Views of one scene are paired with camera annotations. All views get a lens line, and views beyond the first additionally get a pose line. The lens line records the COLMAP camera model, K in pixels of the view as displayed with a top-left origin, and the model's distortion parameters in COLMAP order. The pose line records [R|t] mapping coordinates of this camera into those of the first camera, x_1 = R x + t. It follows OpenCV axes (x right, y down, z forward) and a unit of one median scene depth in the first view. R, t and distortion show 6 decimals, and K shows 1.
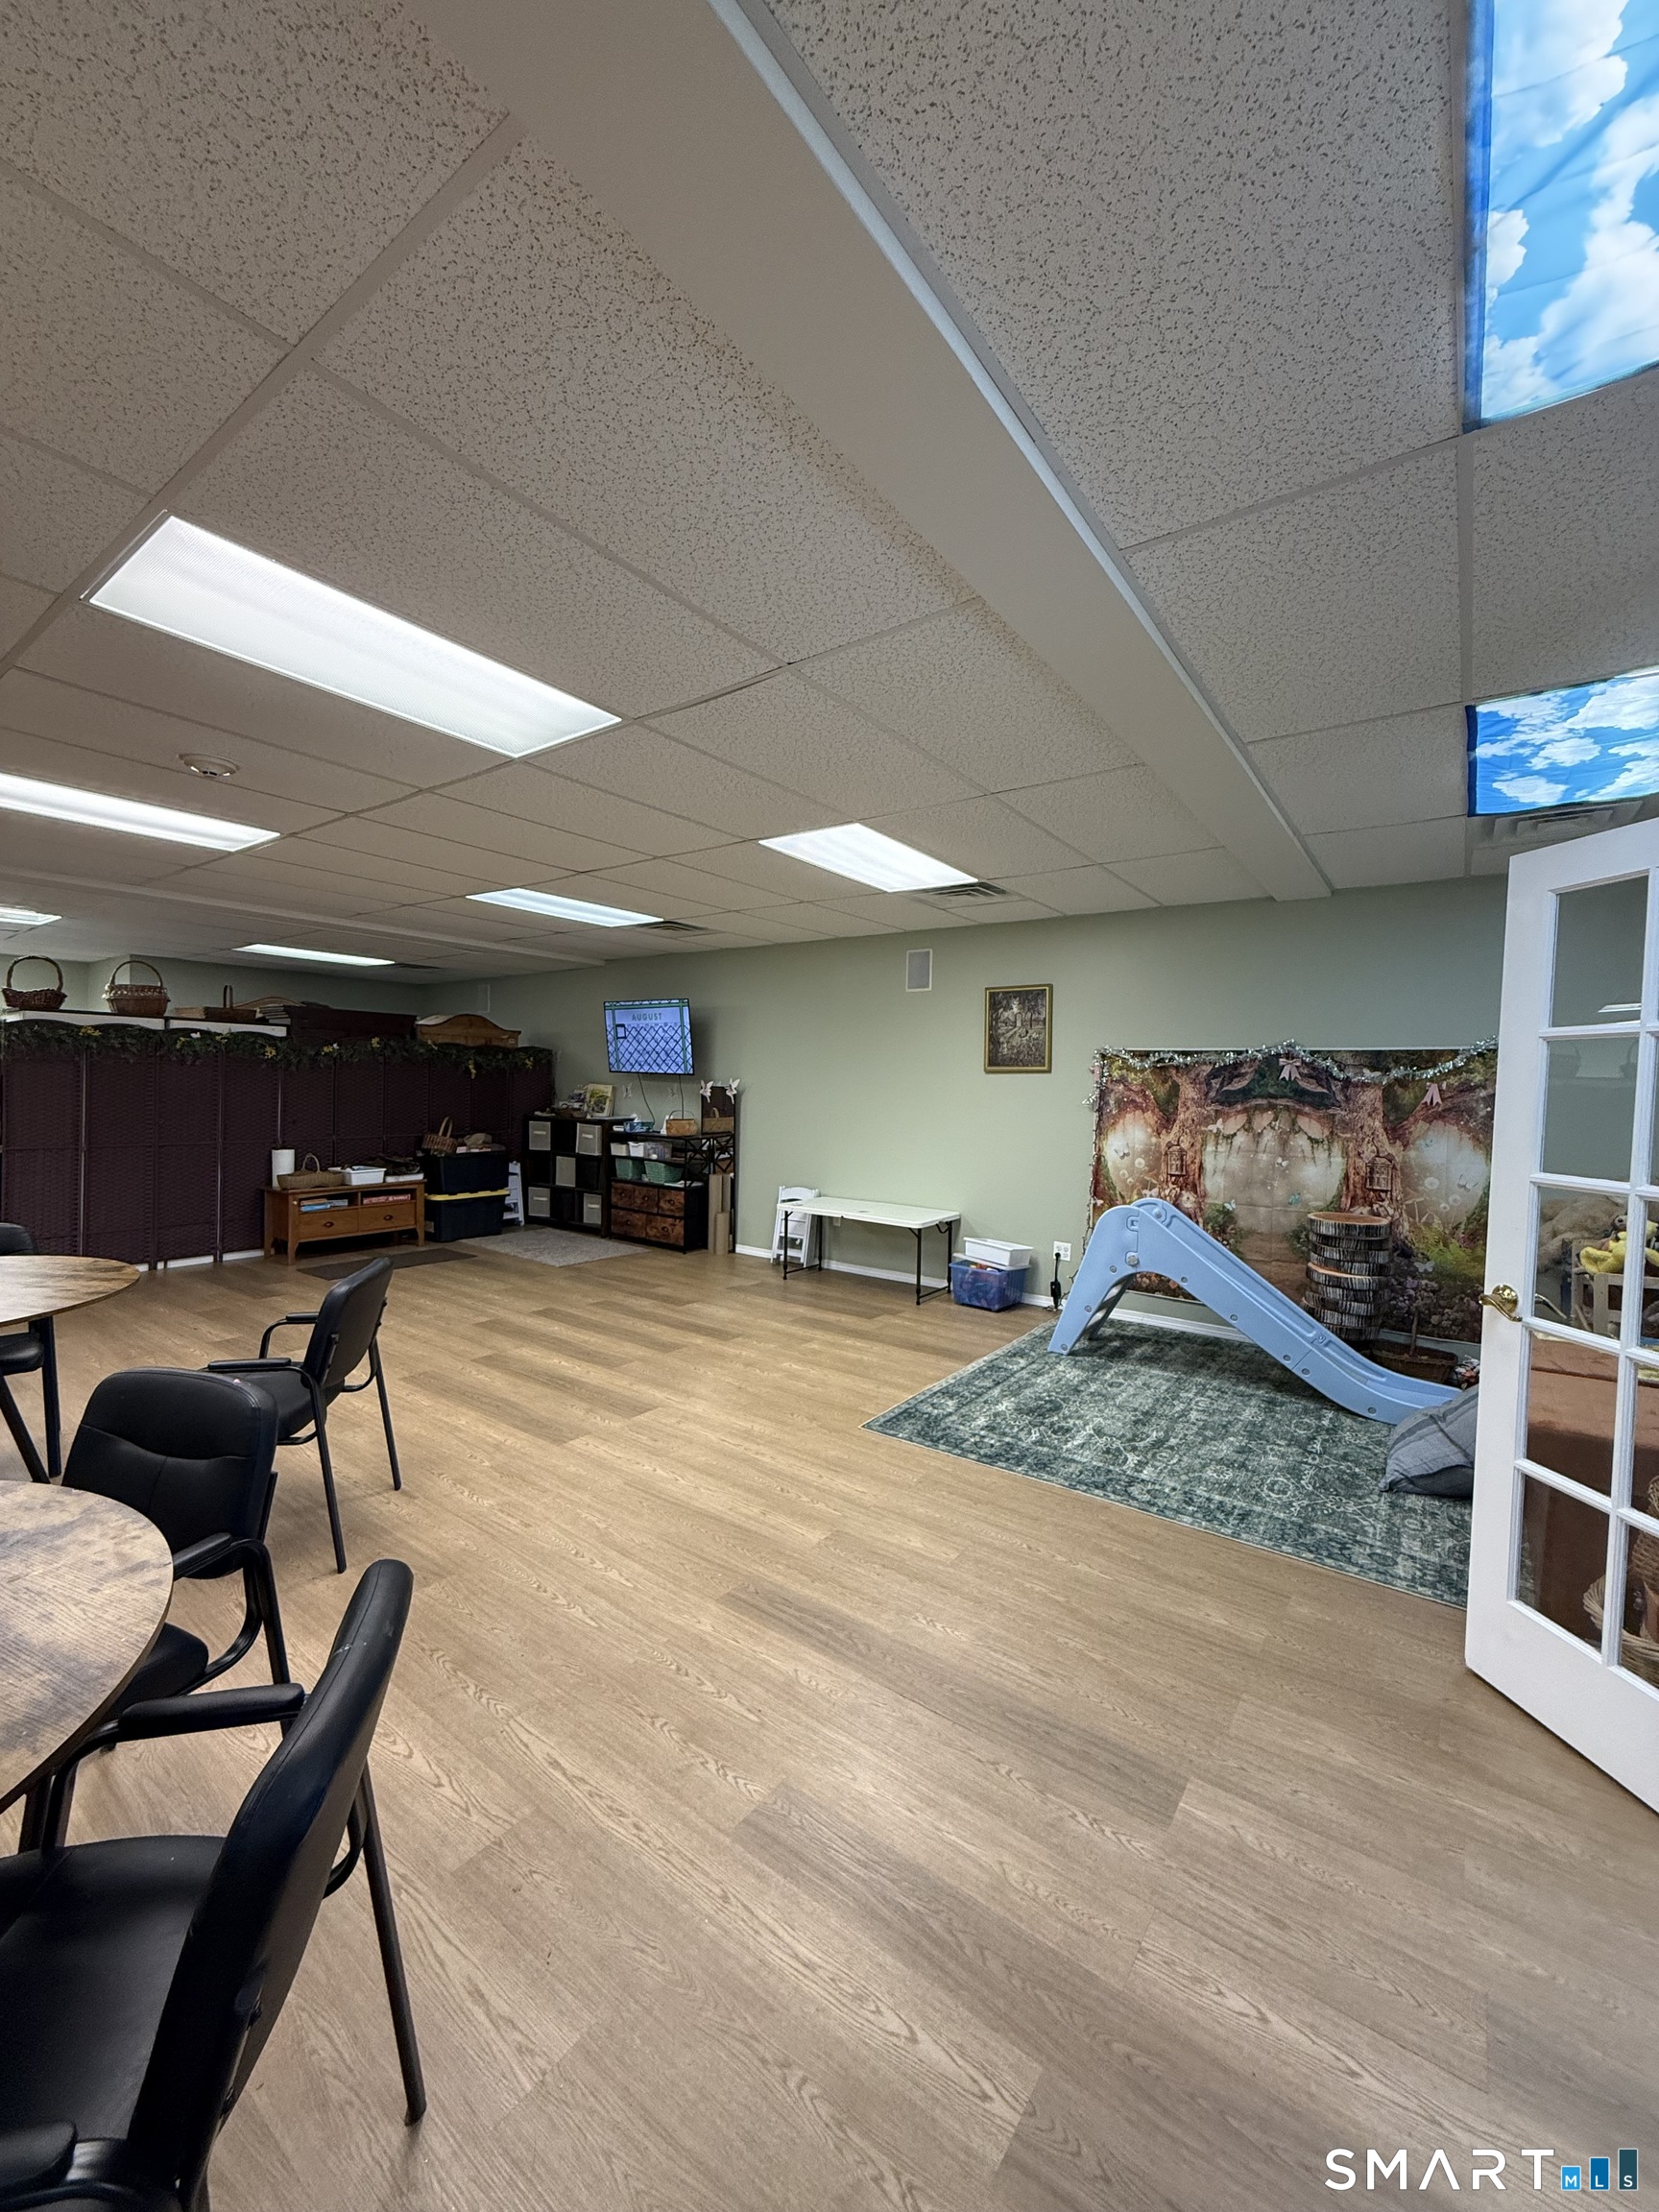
lens RADIAL K [[876.7, 0, 829.7], [0, 876.7, 1101.6], [0, 0, 1]] dist [-0.001076, 0.000144]
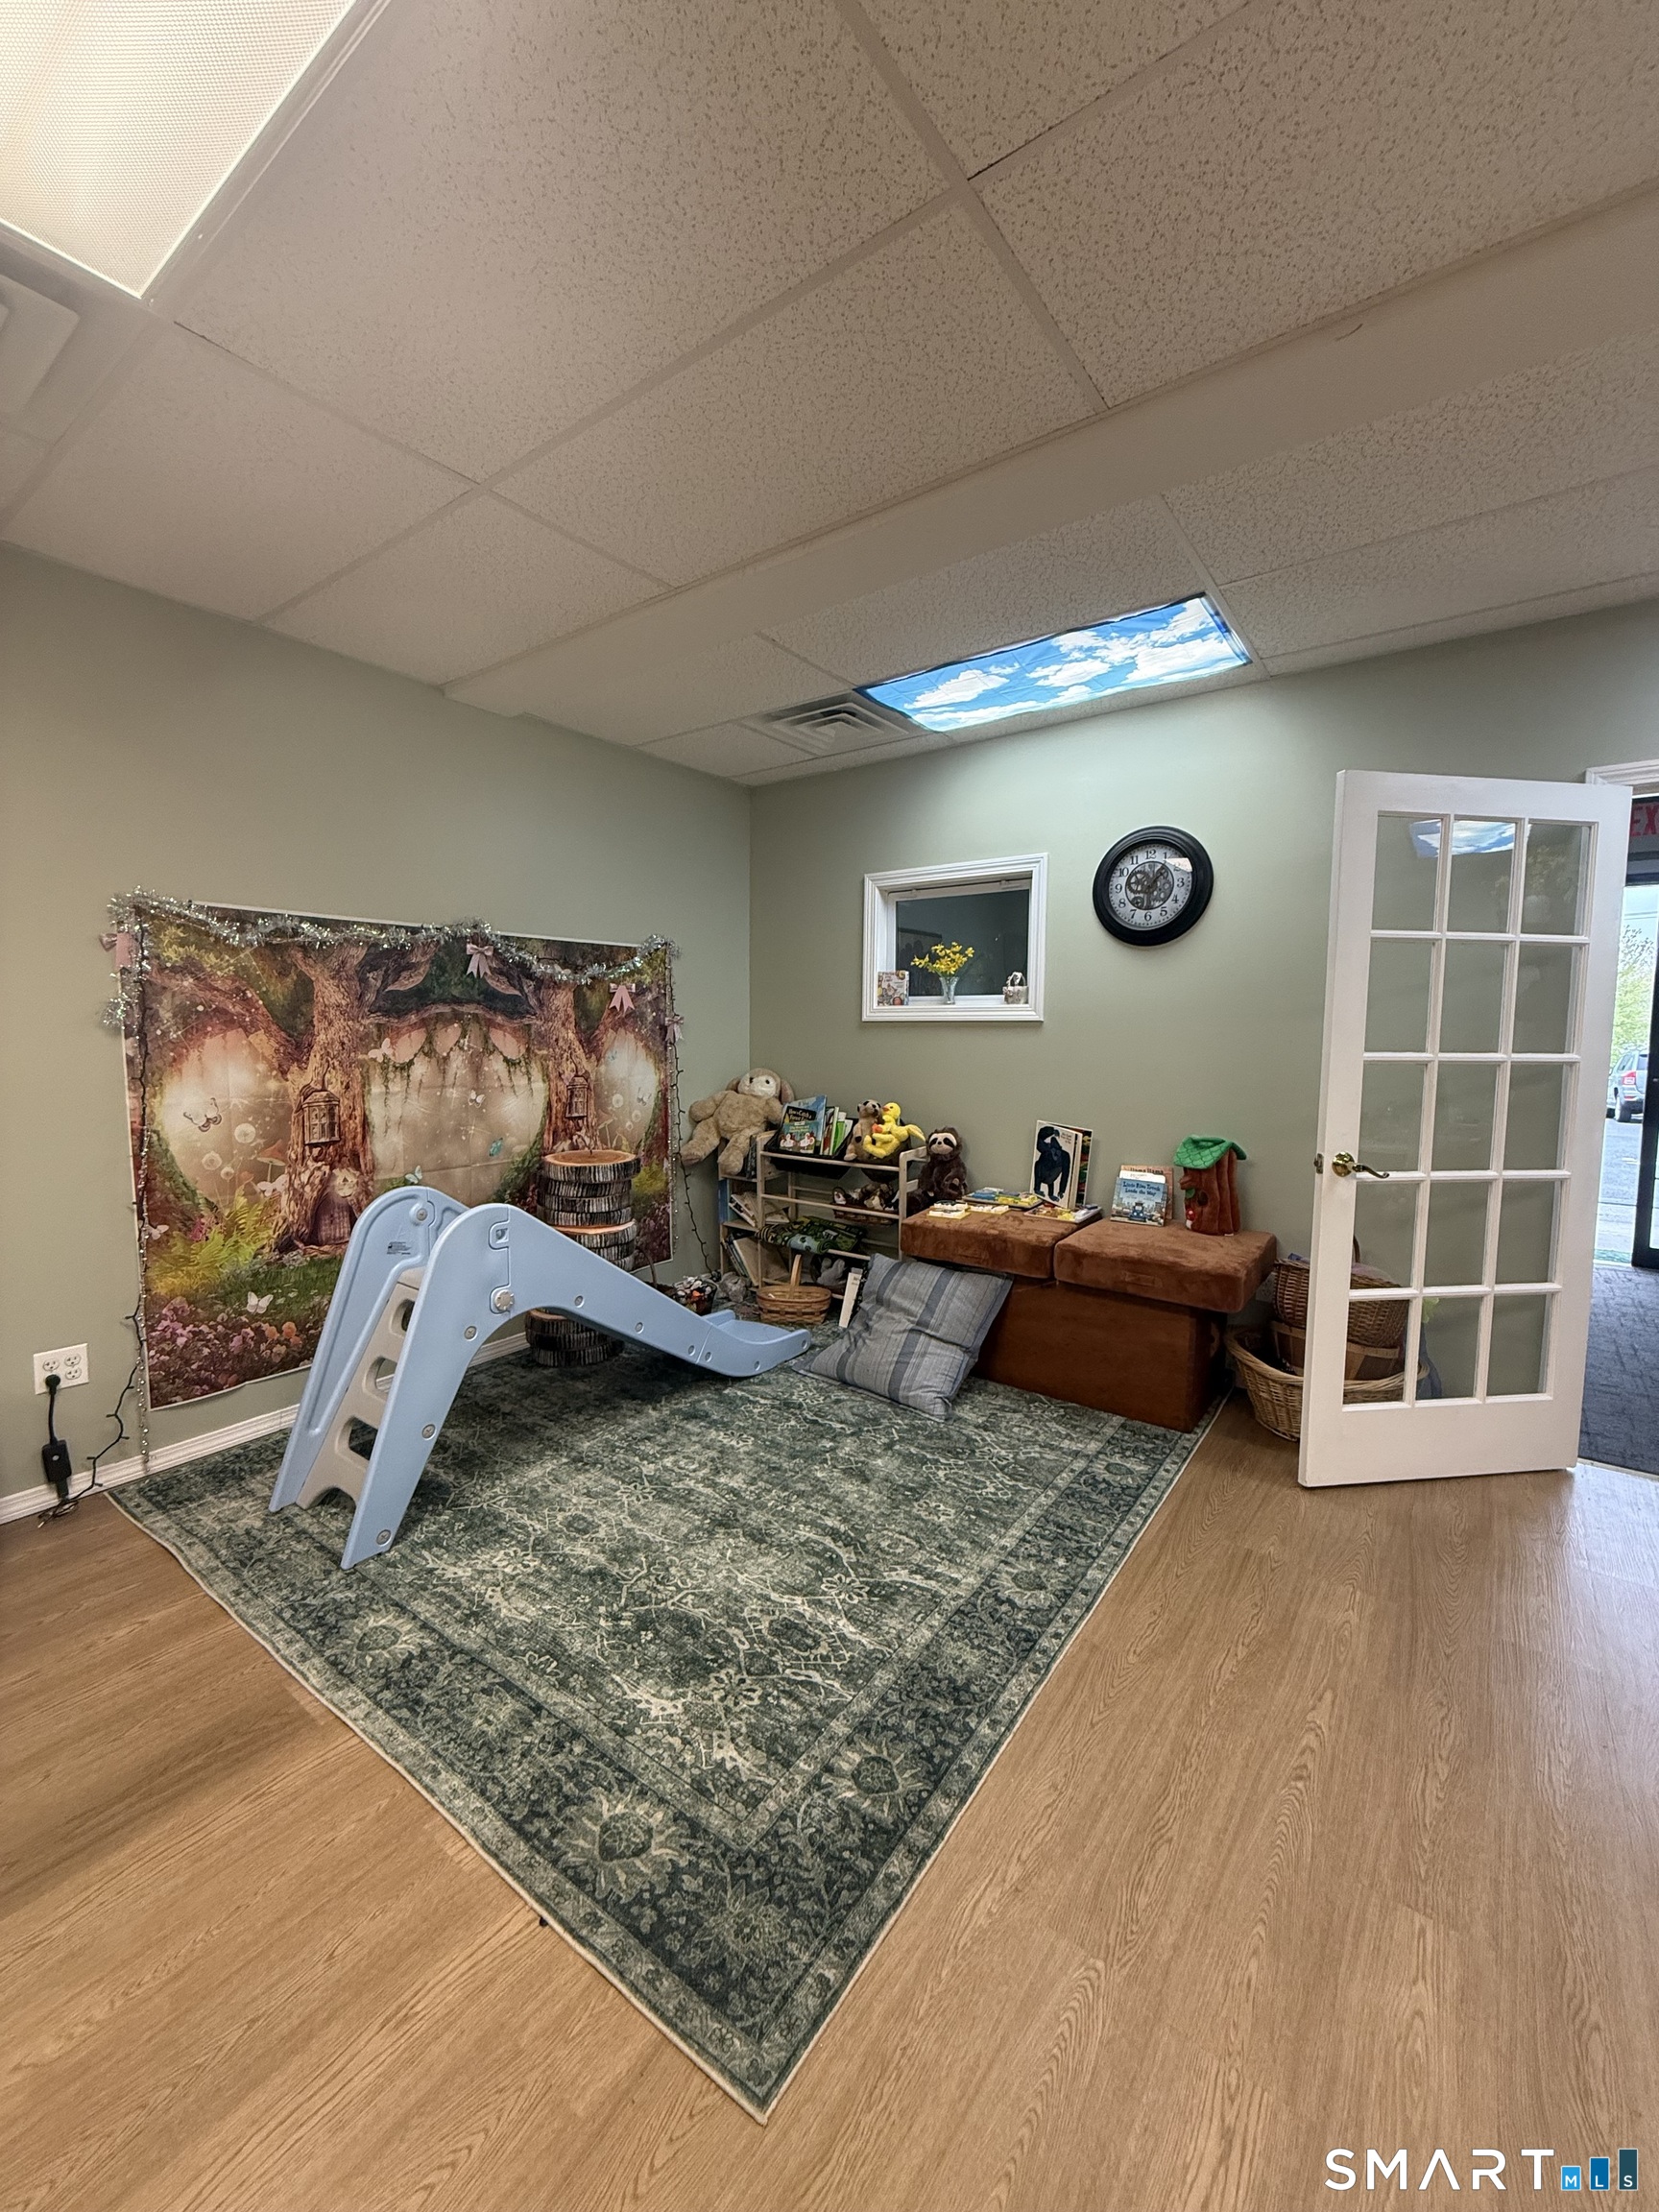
lens RADIAL K [[876.7, 0, 829.7], [0, 876.7, 1101.6], [0, 0, 1]] dist [-0.001076, 0.000144]
pose [[0.006395, -0.110693, 0.993834, -0.148433], [0.016471, 0.993731, 0.110576, 0.001082], [-0.999844, 0.015662, 0.008178, 0.656139]]
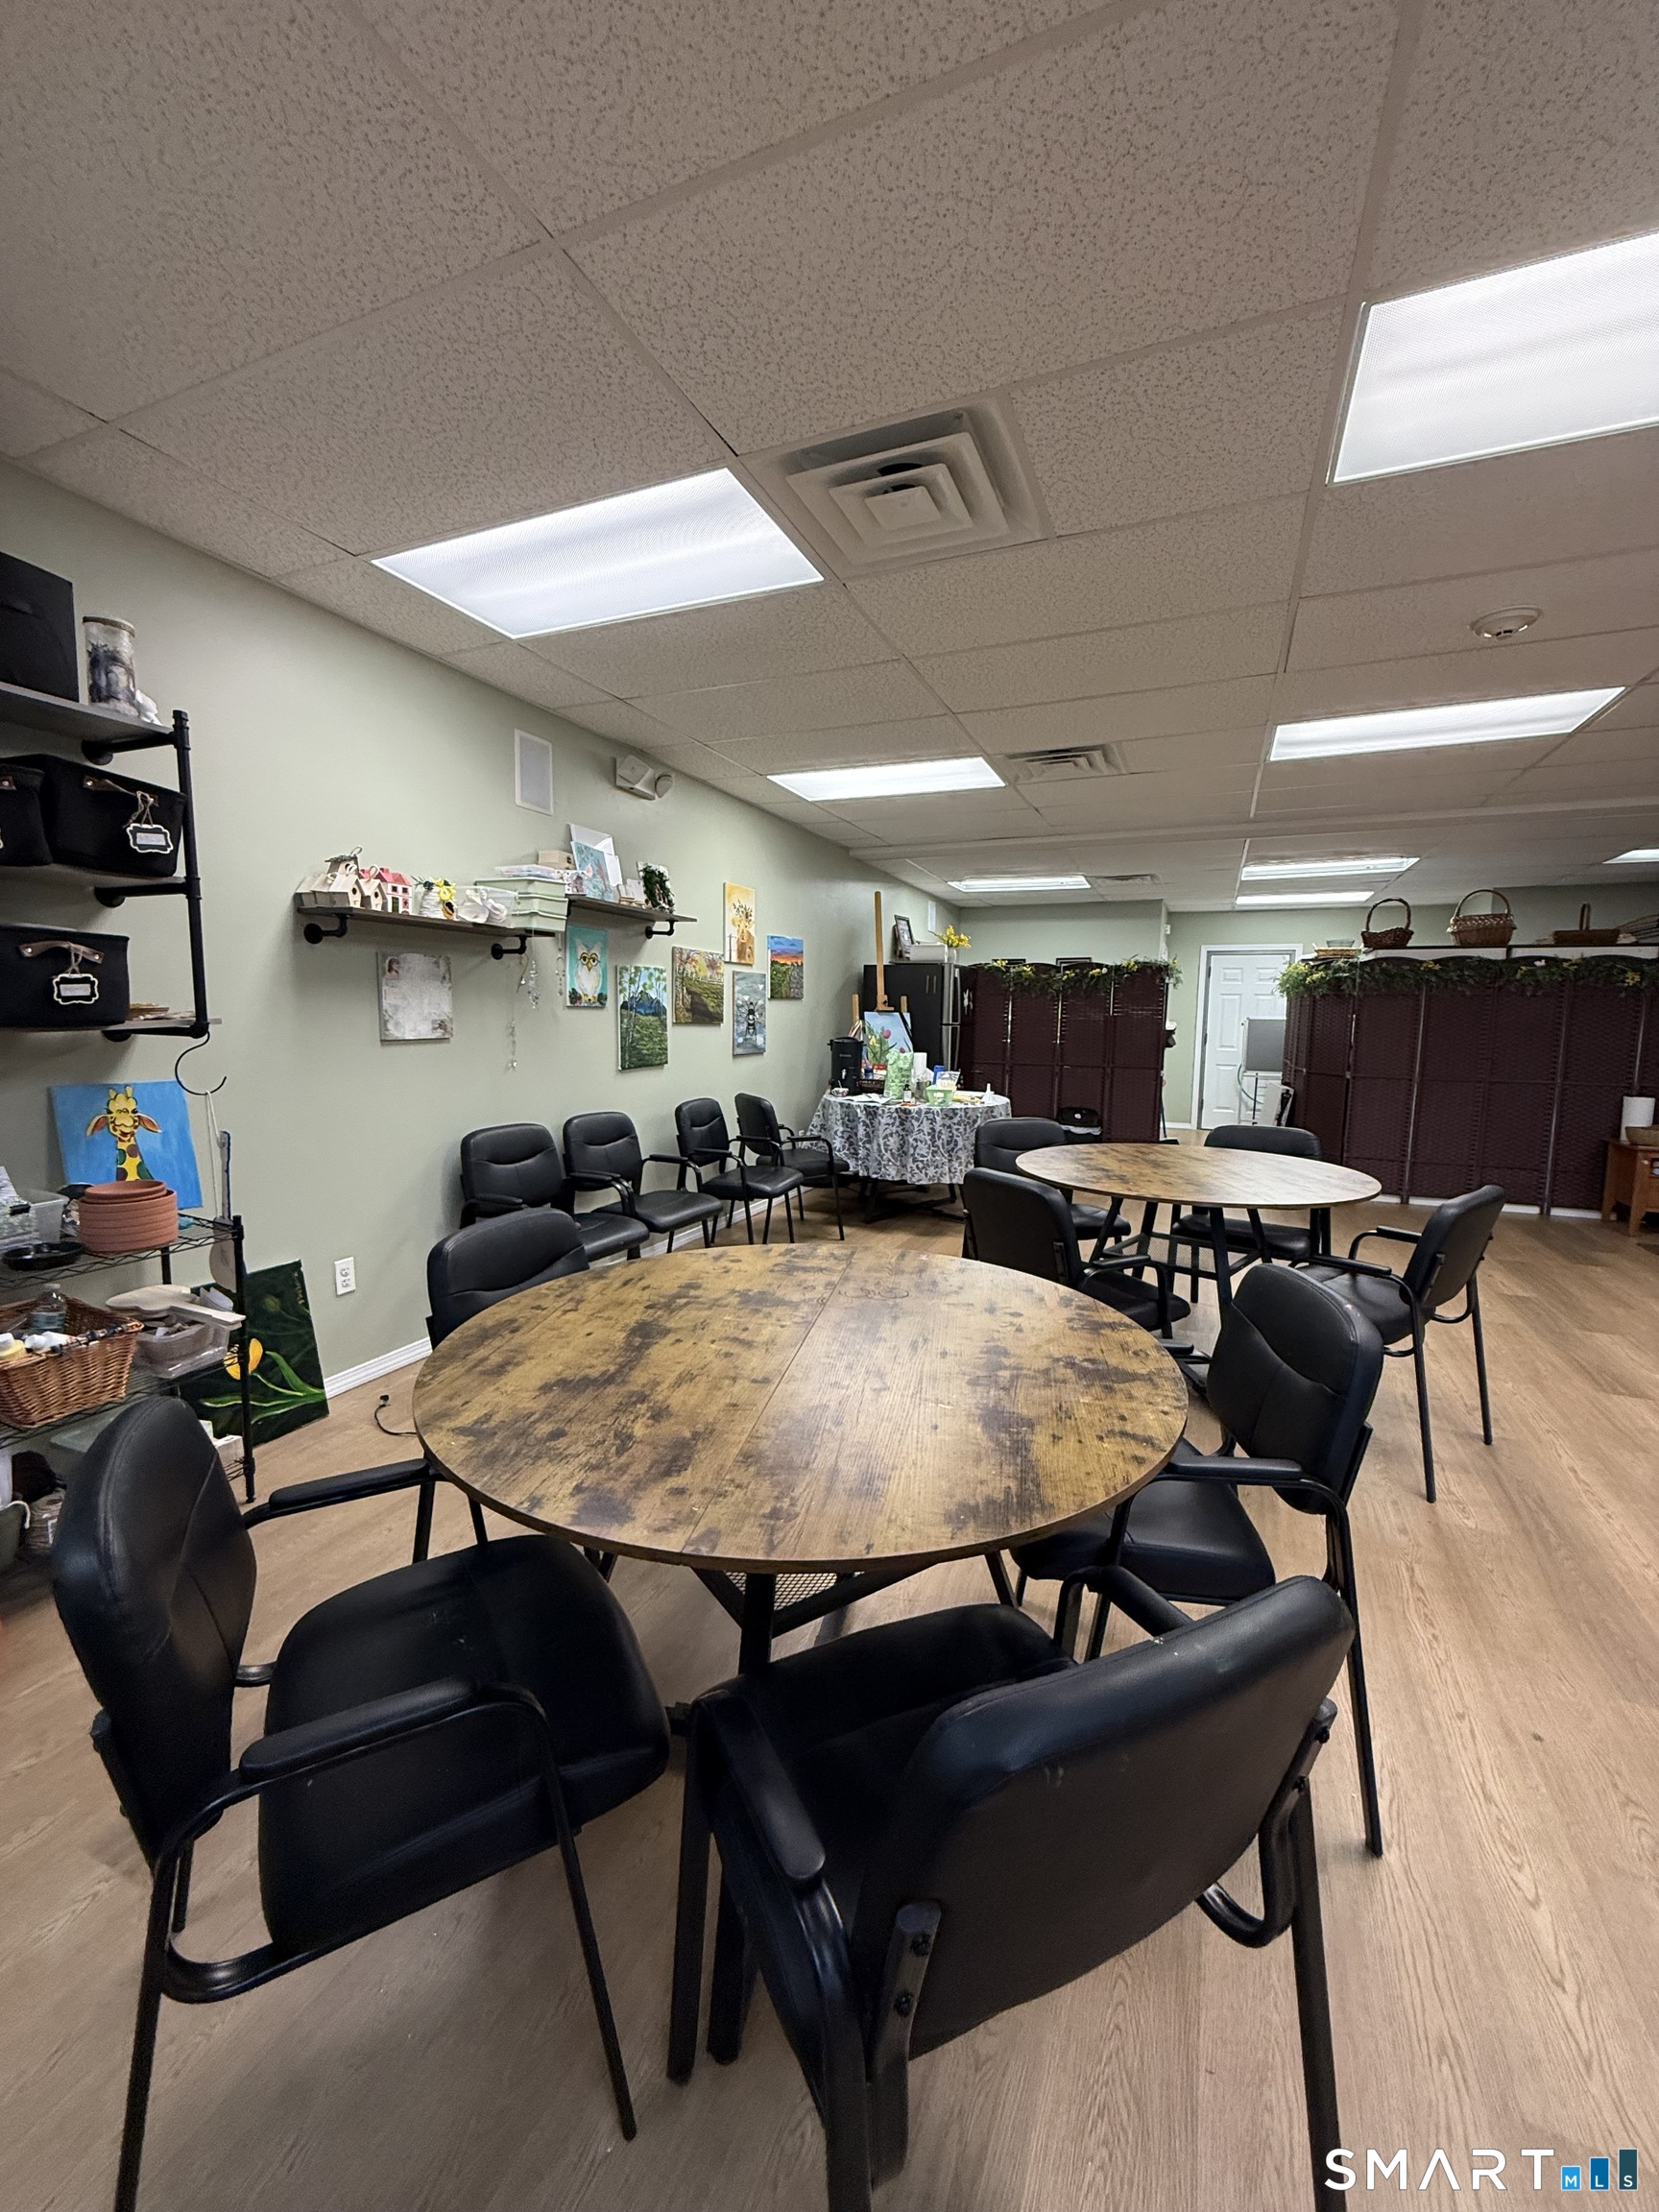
lens RADIAL K [[879.1, 0, 830.5], [0, 879.1, 1101.6], [0, 0, 1]] dist [-0.001478, 0.000001]
pose [[0.222547, 0.080002, -0.971634, 0.010979], [-0.026061, 0.996759, 0.076102, 0.020234], [0.974574, 0.008385, 0.223911, 0.095253]]
